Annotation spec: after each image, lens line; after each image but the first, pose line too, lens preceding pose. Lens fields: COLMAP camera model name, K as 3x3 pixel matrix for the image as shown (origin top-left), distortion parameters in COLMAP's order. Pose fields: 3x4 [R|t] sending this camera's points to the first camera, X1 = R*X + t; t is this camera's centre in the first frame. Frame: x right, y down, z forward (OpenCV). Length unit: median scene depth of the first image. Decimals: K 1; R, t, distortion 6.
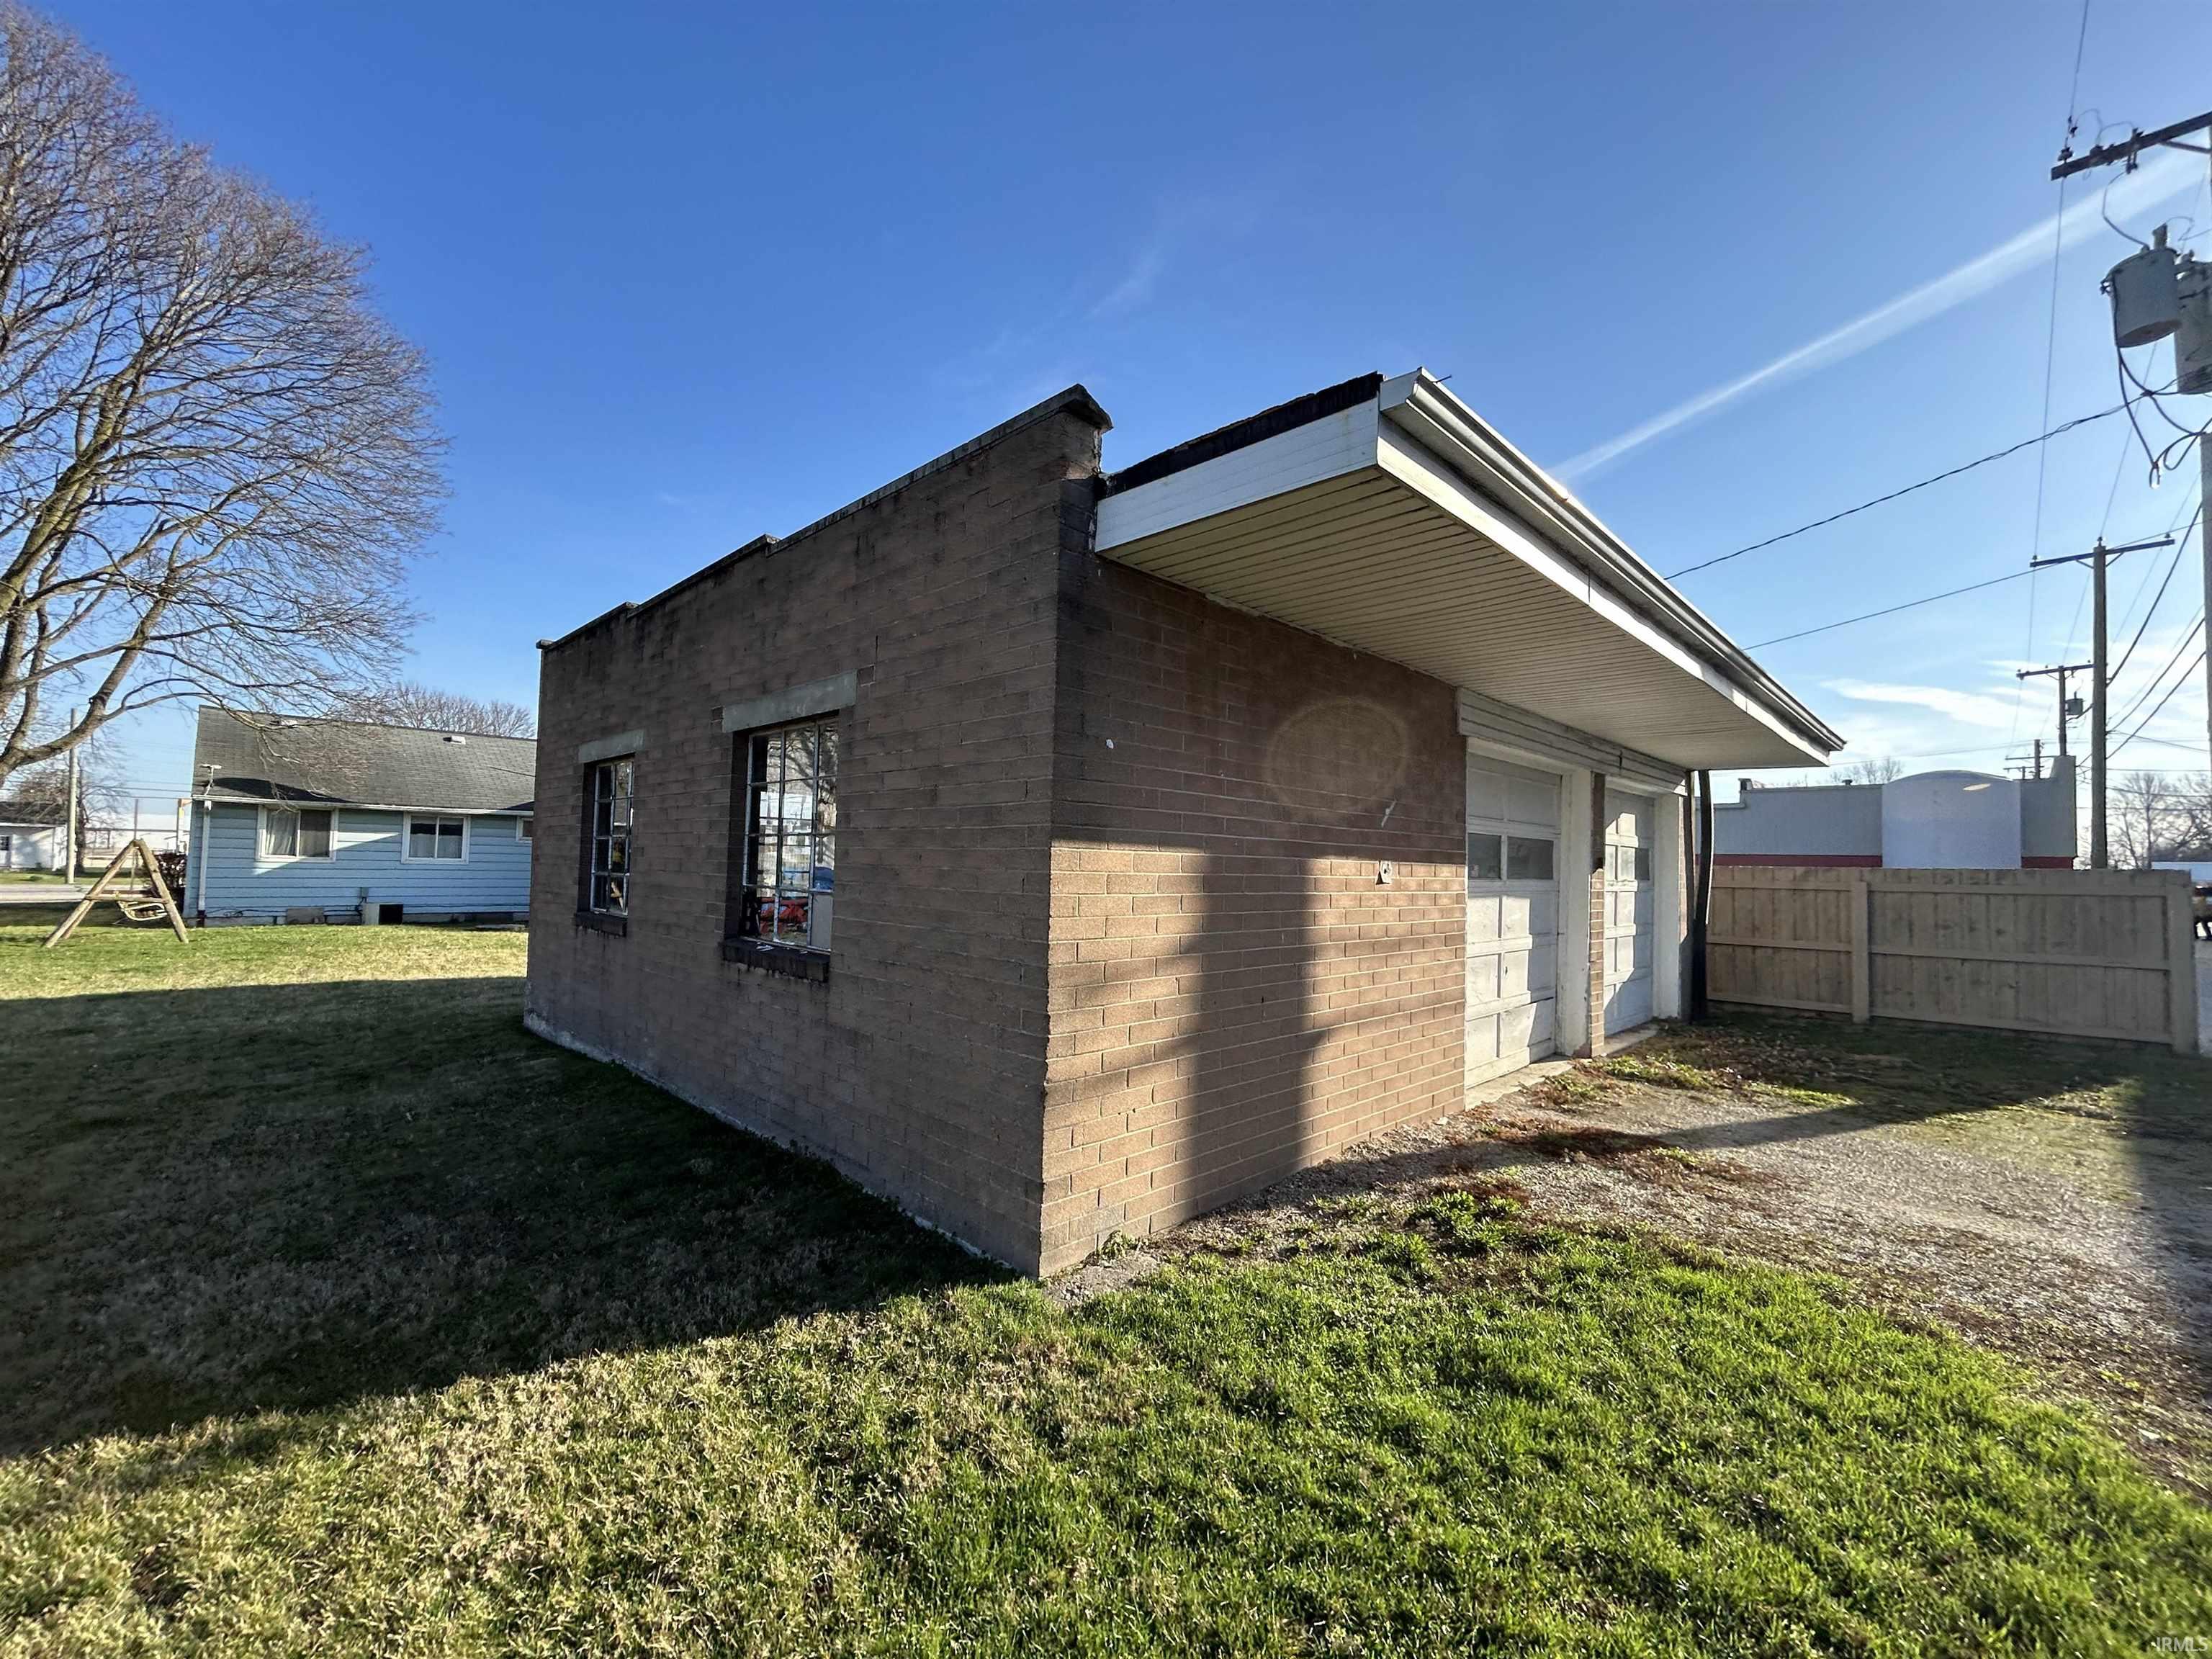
lens RADIAL K [[893.1, 0, 1100.7], [0, 893.1, 829.5], [0, 0, 1]] dist [-0.002357, 0.000163]
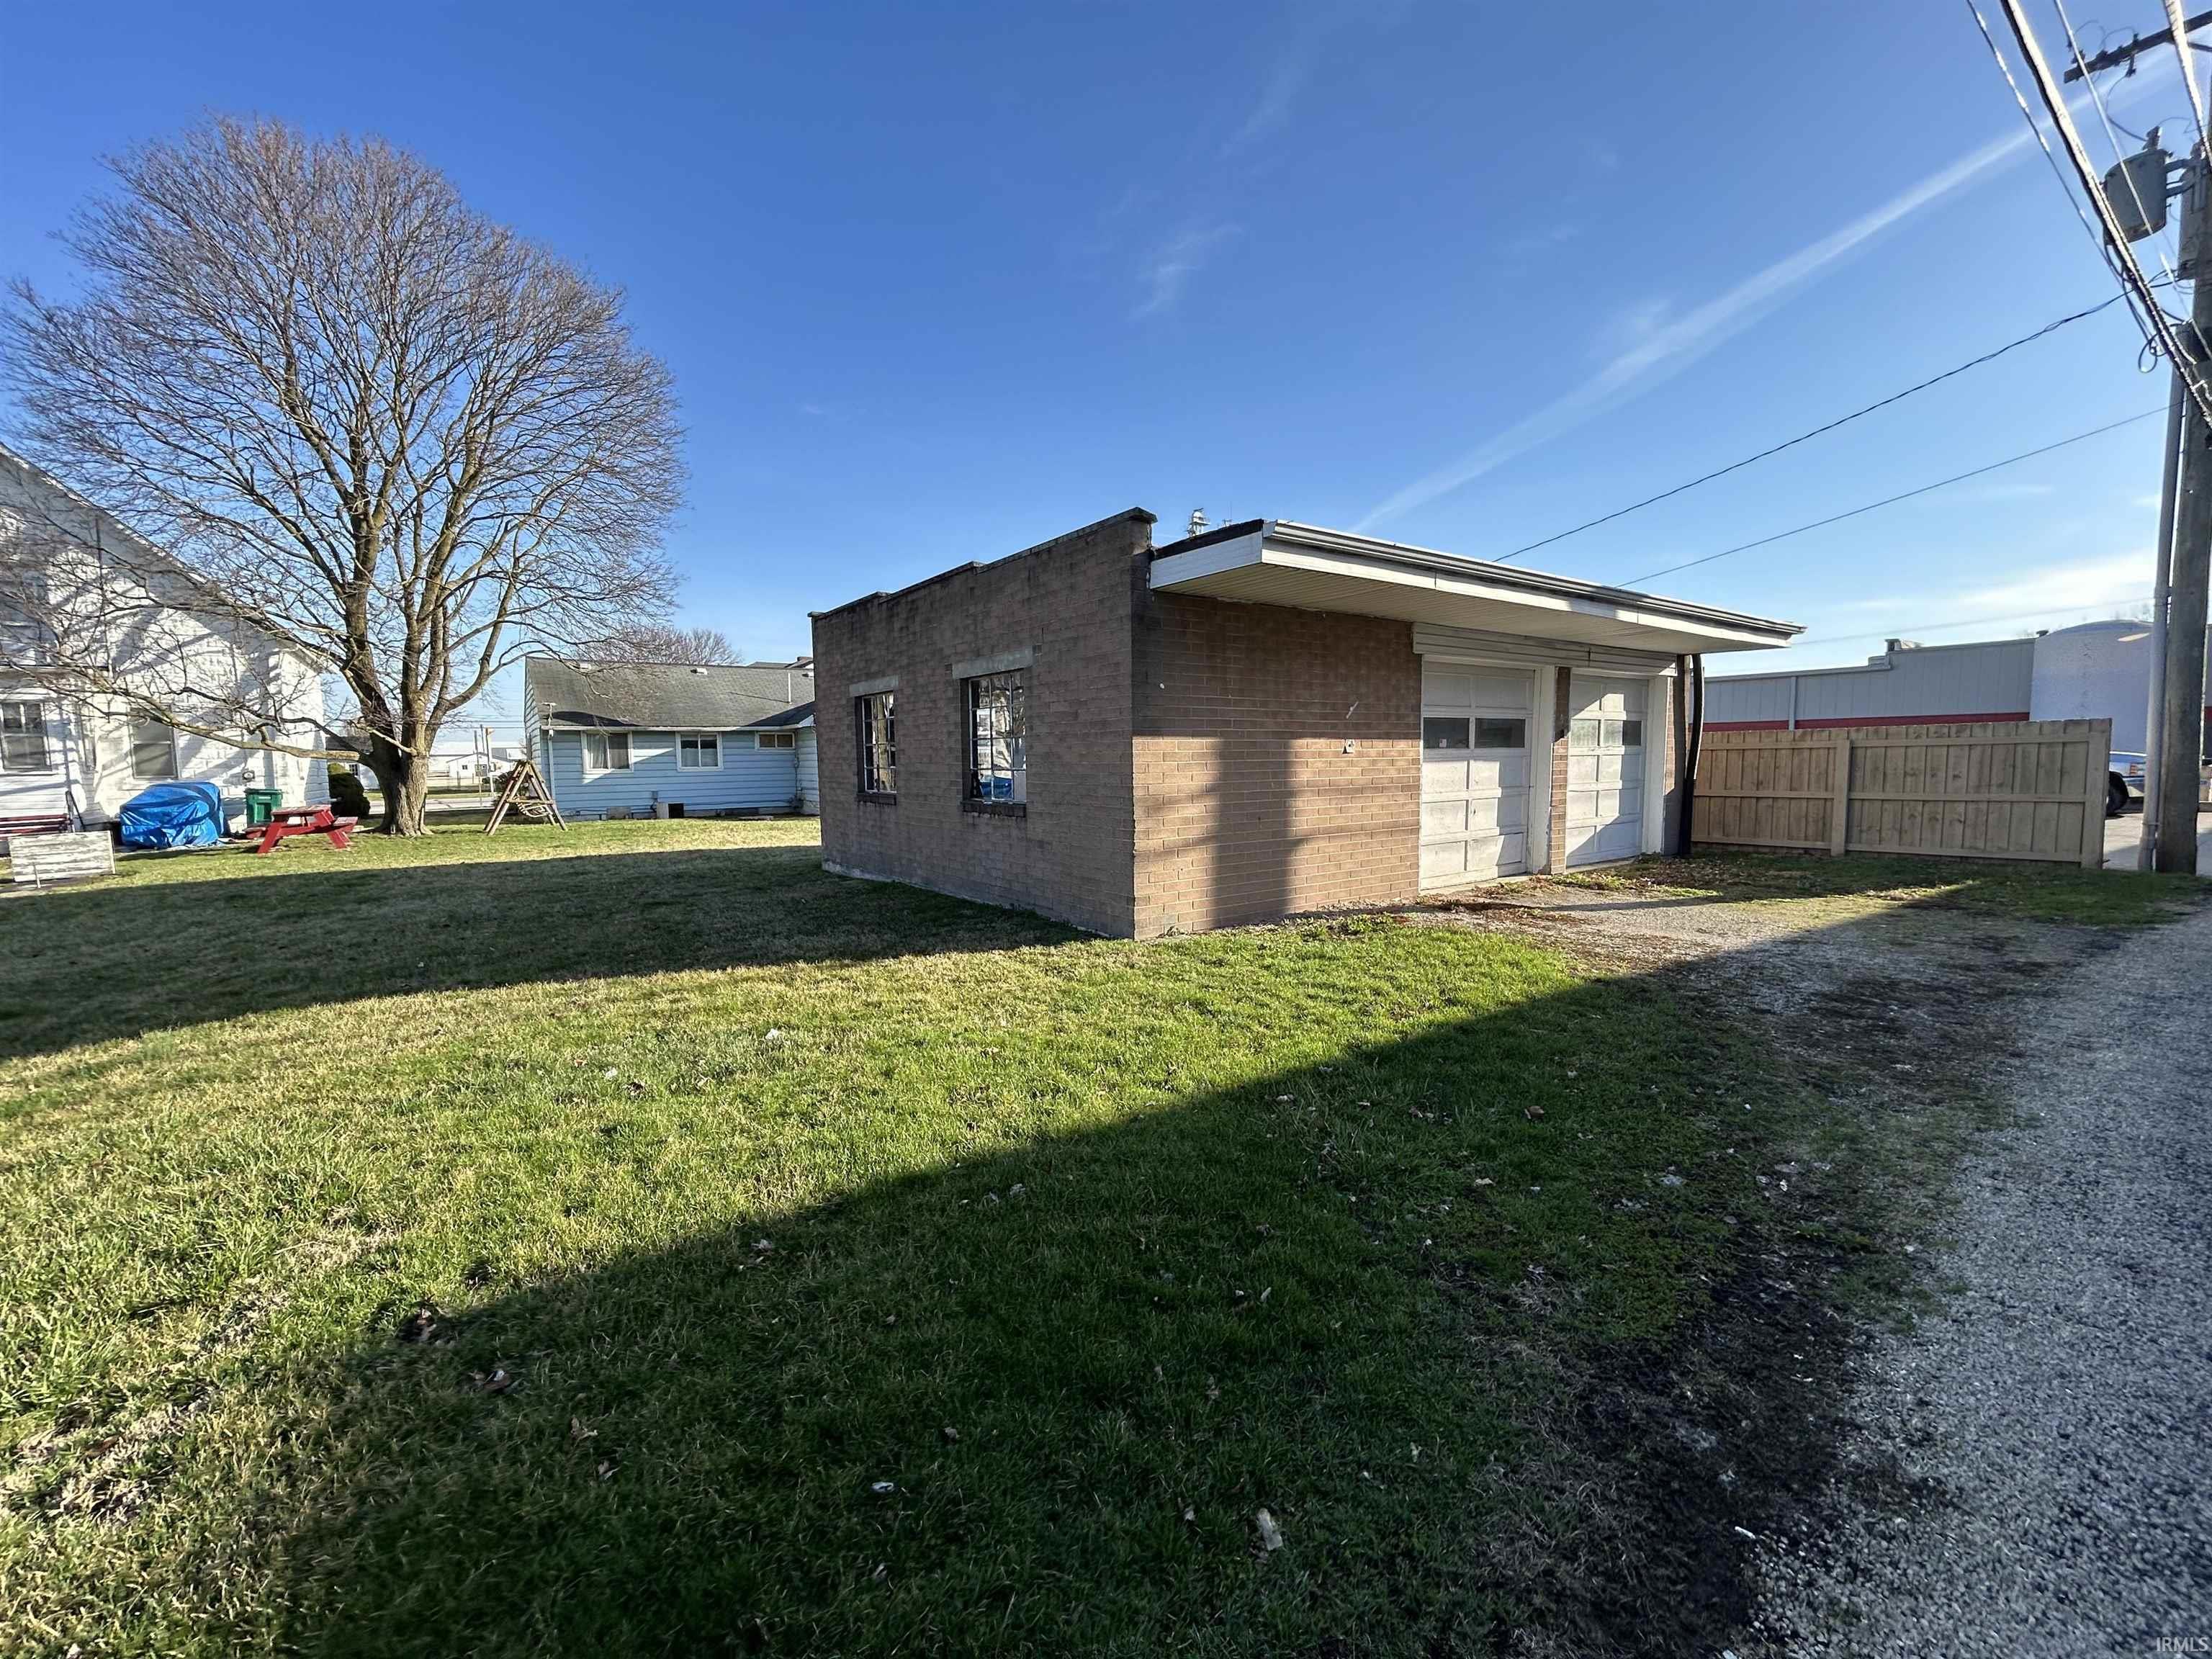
lens RADIAL K [[893.1, 0, 1100.9], [0, 893.1, 822.6], [0, 0, 1]] dist [-0.002357, 0.000163]
pose [[0.985250, -0.025521, -0.169210, 0.102904], [0.044497, 0.993010, 0.109322, -0.008774], [0.165237, -0.115239, 0.979498, -0.502516]]
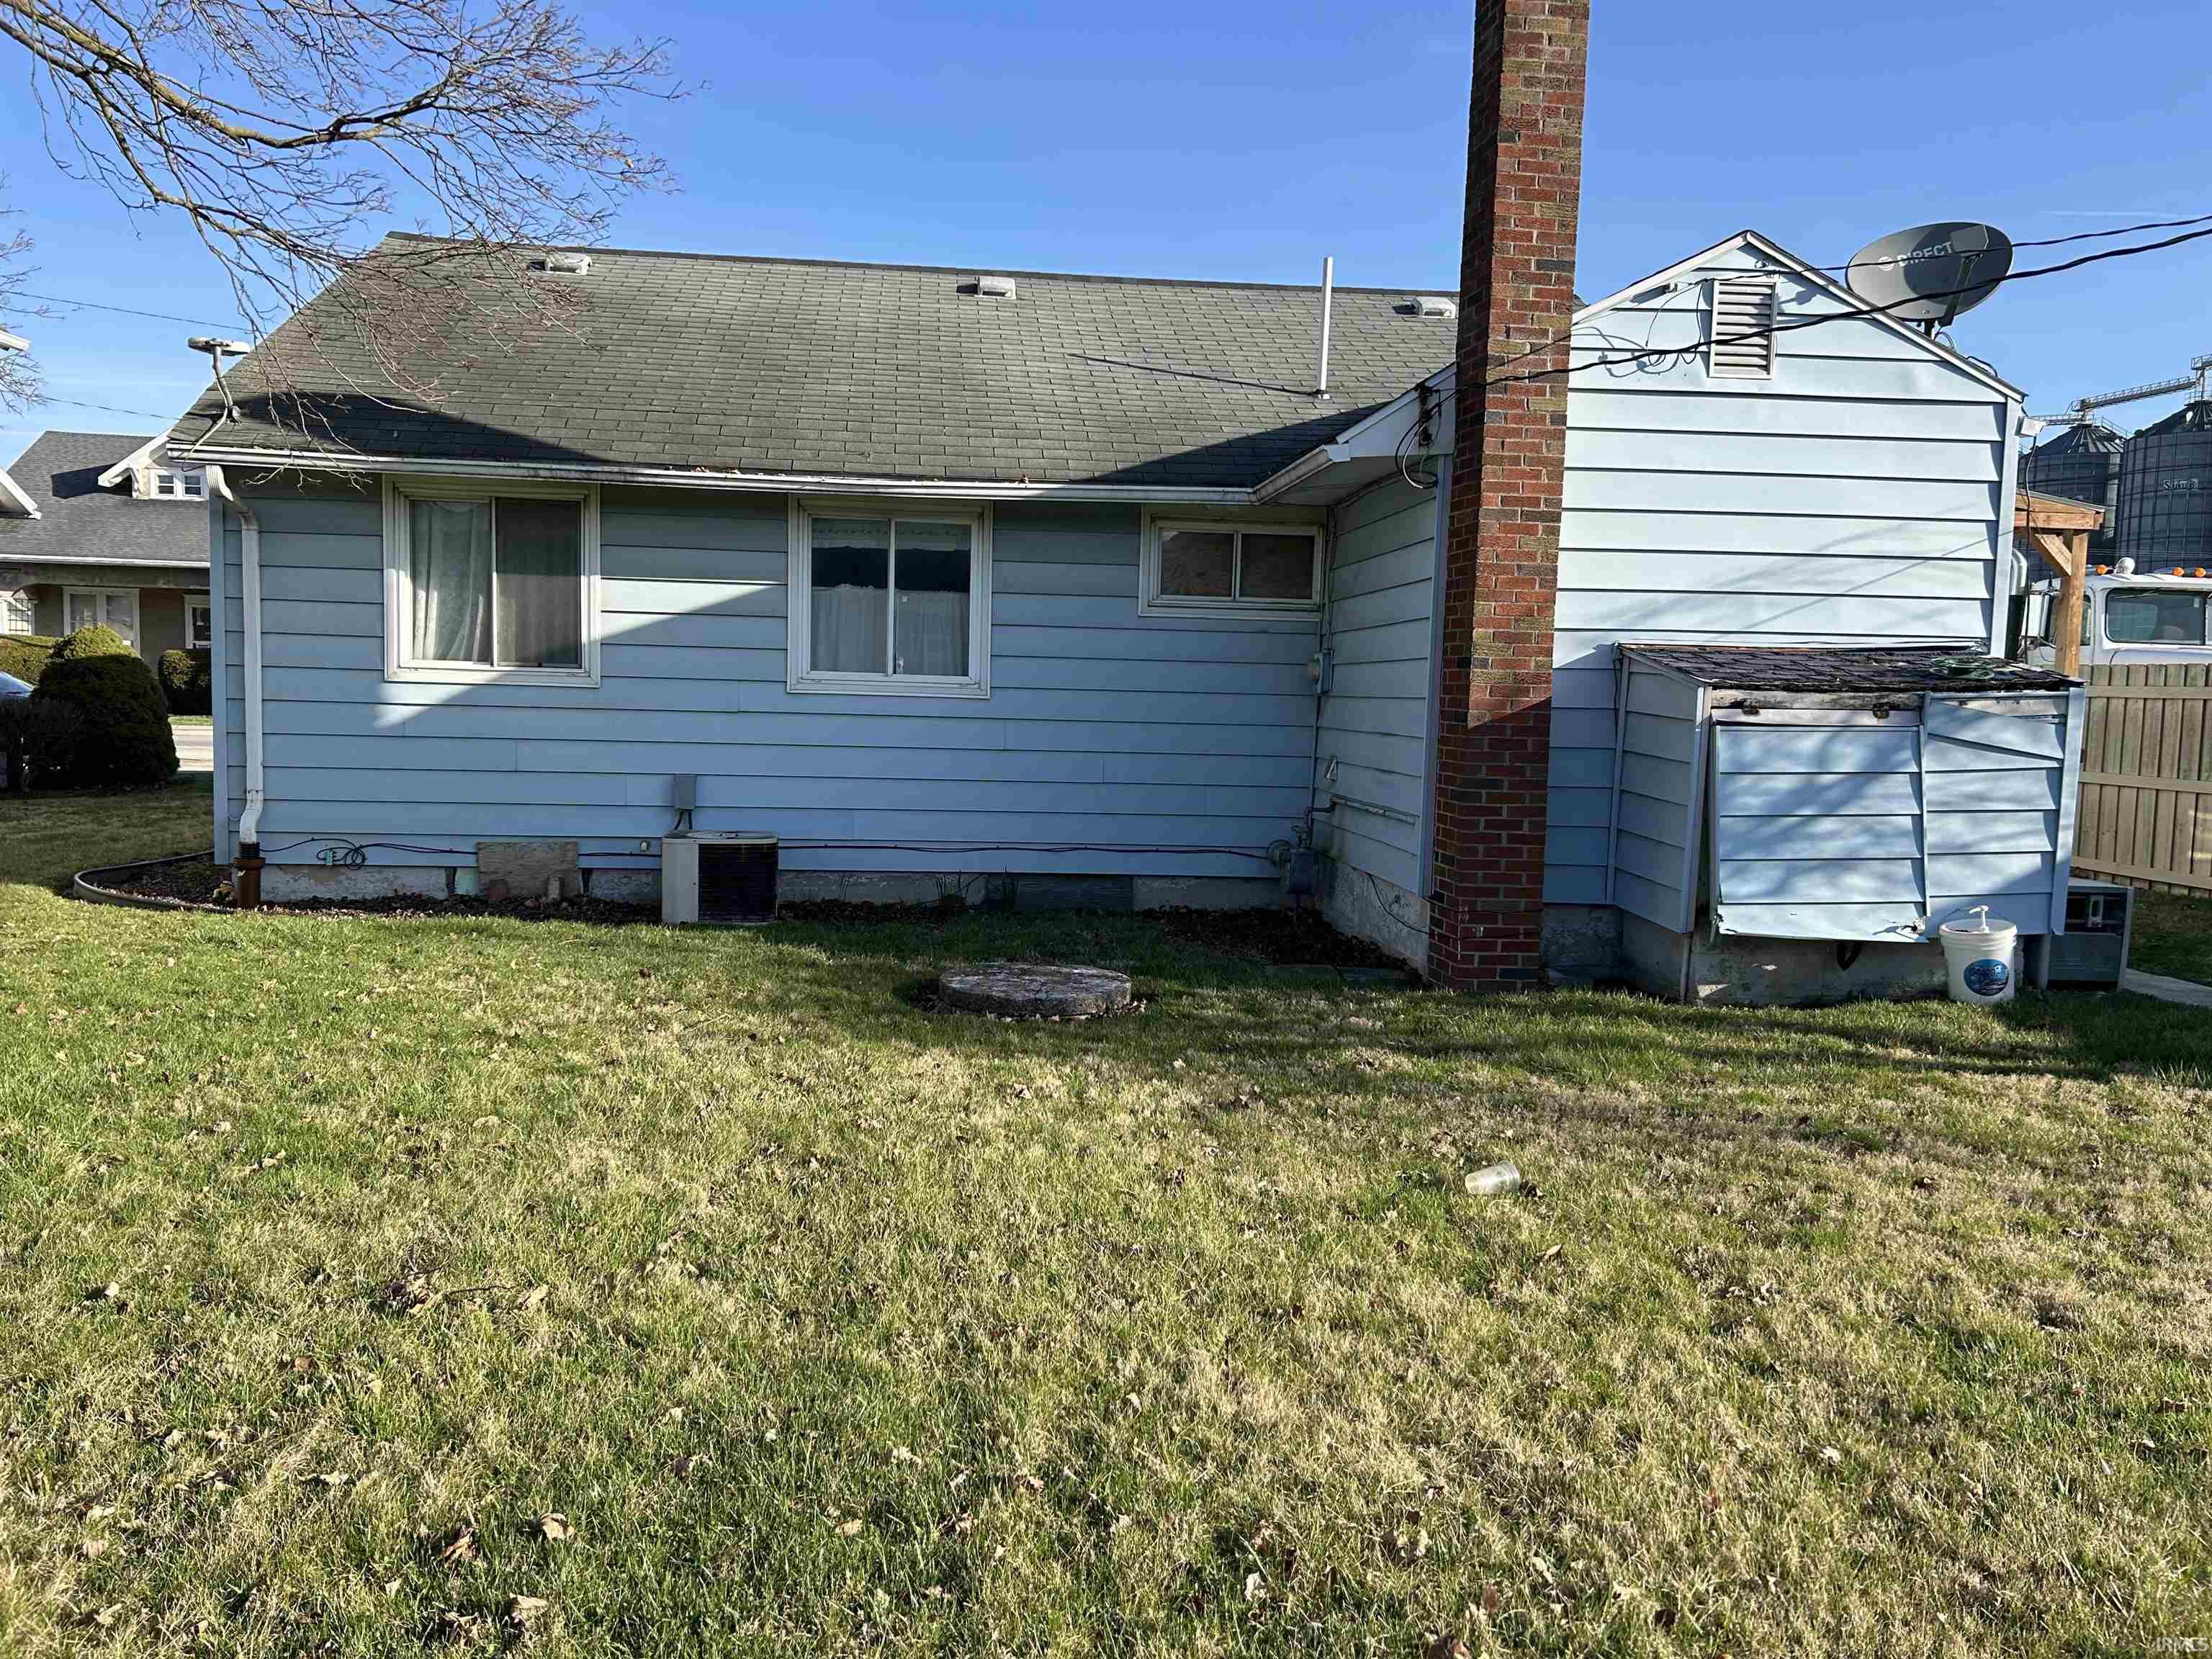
lens RADIAL K [[1666.1, 0, 1103.6], [0, 1666.1, 832.8], [0, 0, 1]] dist [-0.002909, -0.001104]
pose [[0.777551, 0.044377, -0.627252, -1.123731], [0.015050, 0.995908, 0.089115, 0.108129], [0.628640, -0.078732, 0.773701, 1.936401]]
